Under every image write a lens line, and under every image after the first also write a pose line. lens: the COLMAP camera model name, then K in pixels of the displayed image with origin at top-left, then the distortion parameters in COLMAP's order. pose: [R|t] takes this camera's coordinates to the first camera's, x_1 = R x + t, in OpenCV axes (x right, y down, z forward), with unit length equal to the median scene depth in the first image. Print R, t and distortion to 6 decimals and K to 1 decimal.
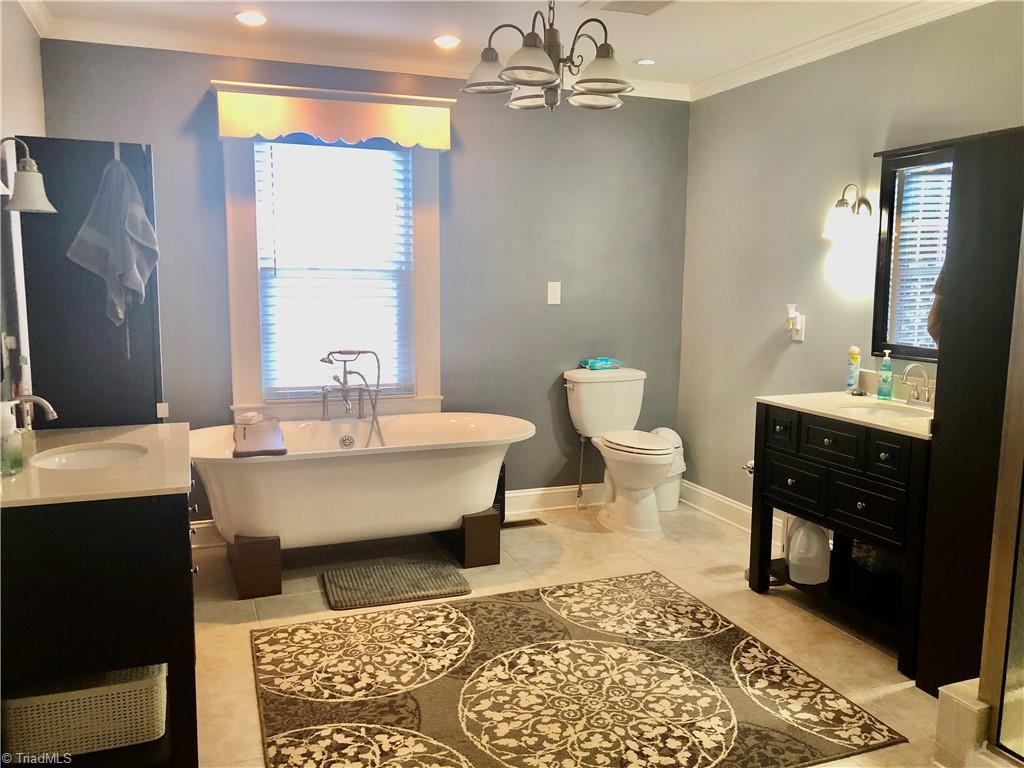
lens RADIAL K [[844.5, 0, 512.0], [0, 844.5, 384.0], [0, 0, 1]] dist [-0.004154, -0.008364]
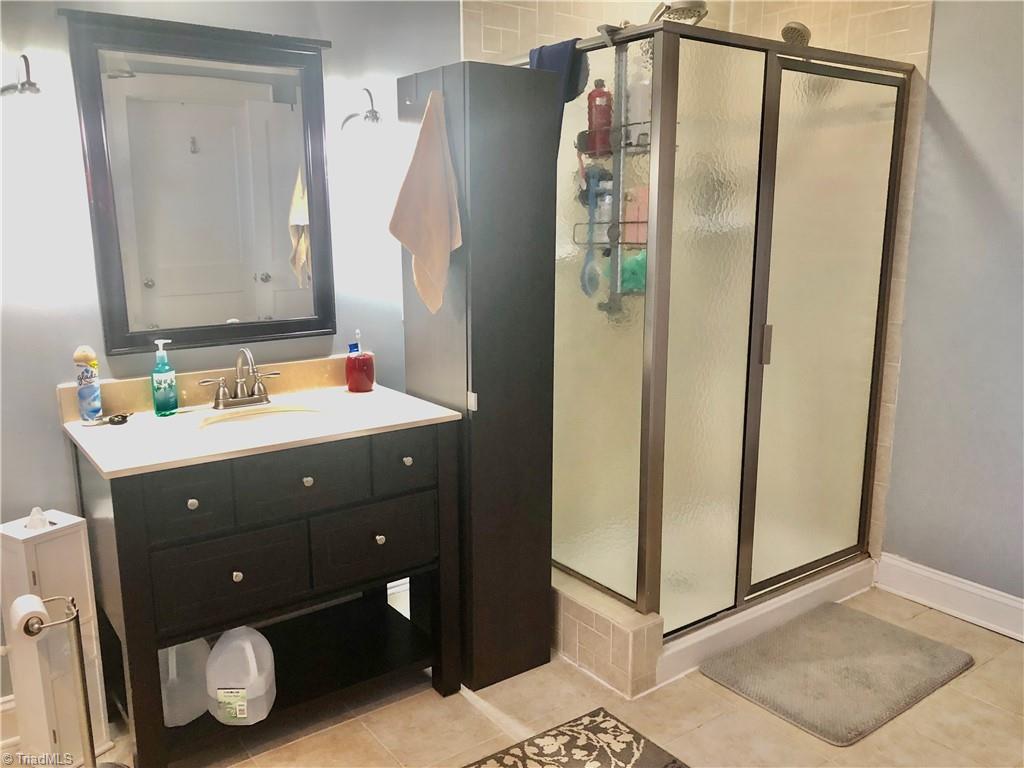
lens RADIAL K [[844.5, 0, 512.0], [0, 844.5, 384.0], [0, 0, 1]] dist [-0.004154, -0.008364]
pose [[-0.255742, -0.200147, 0.945800, -0.309141], [0.130397, 0.962252, 0.238887, -0.160524], [-0.957911, 0.184423, -0.219989, 1.119618]]
